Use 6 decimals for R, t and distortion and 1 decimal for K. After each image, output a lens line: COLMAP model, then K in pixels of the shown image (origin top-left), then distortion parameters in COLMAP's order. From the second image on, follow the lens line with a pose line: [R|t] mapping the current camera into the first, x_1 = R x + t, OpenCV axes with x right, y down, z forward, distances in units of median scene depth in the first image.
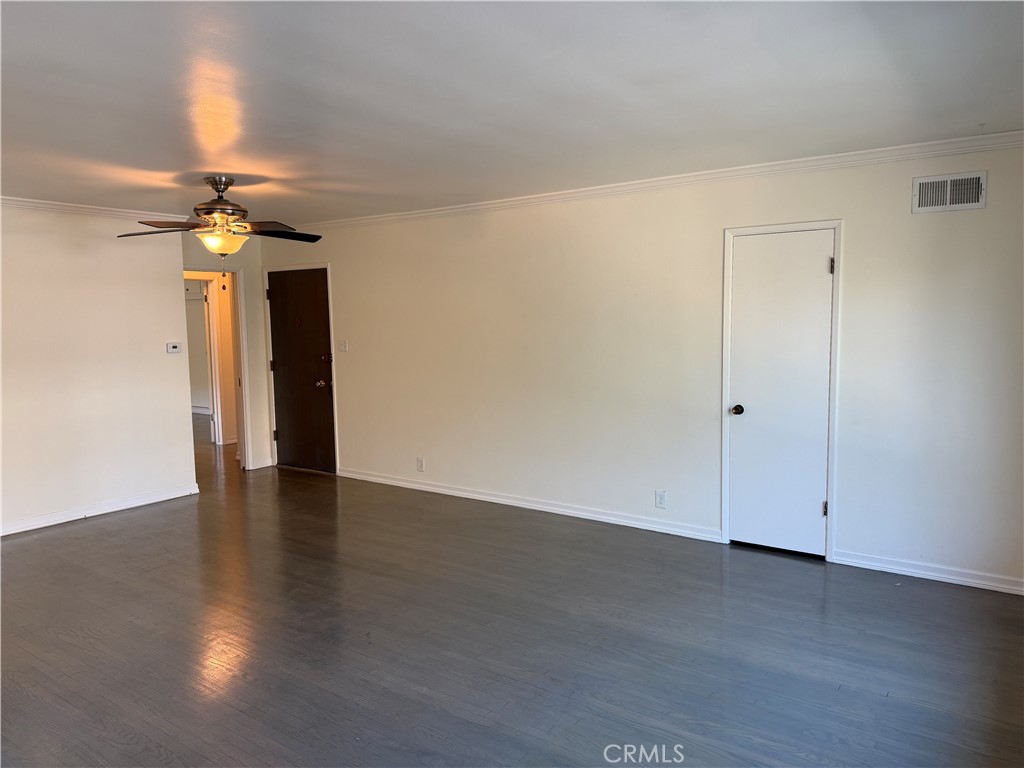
lens RADIAL K [[709.7, 0, 511.9], [0, 709.7, 382.5], [0, 0, 1]] dist [0.050712, -0.066877]
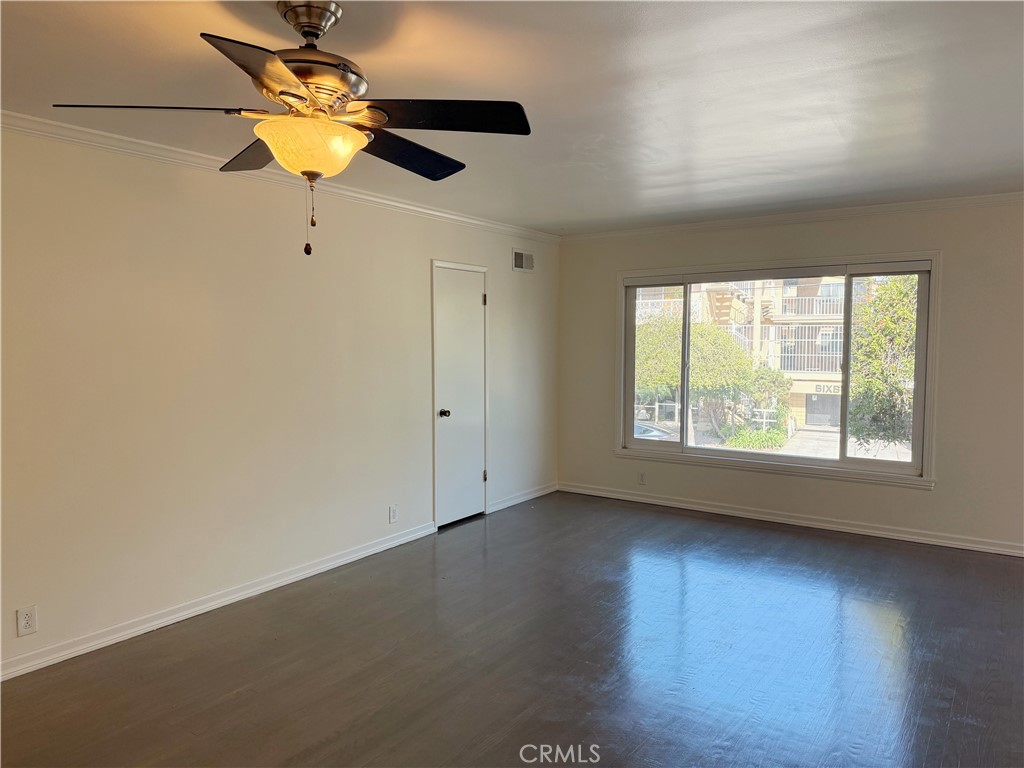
lens RADIAL K [[709.7, 0, 511.8], [0, 709.7, 388.9], [0, 0, 1]] dist [0.050712, -0.066877]
pose [[-0.018387, -0.068737, 0.997465, -0.906922], [0.086048, 0.993824, 0.070072, -0.080648], [-0.996121, 0.087118, -0.012358, 0.948941]]
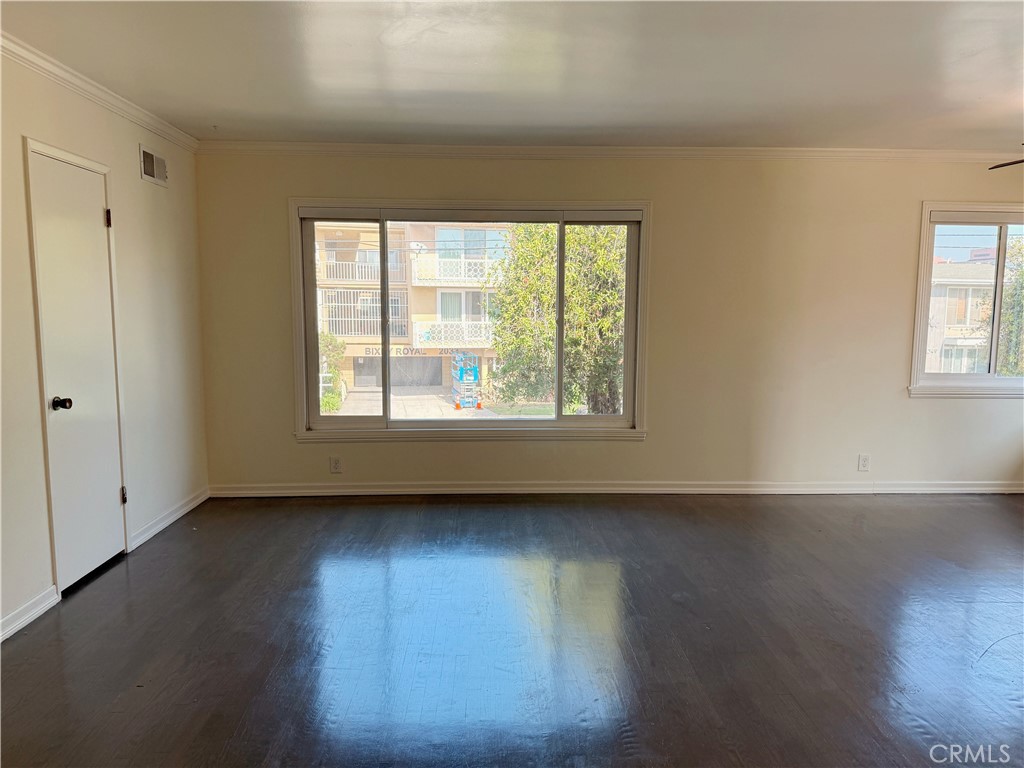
lens RADIAL K [[709.7, 0, 522.5], [0, 709.7, 388.7], [0, 0, 1]] dist [0.050712, -0.066877]
pose [[-0.625686, -0.091888, 0.774644, -0.543244], [0.062954, 0.983851, 0.167553, -0.071018], [-0.777530, 0.153603, -0.609797, 1.133877]]
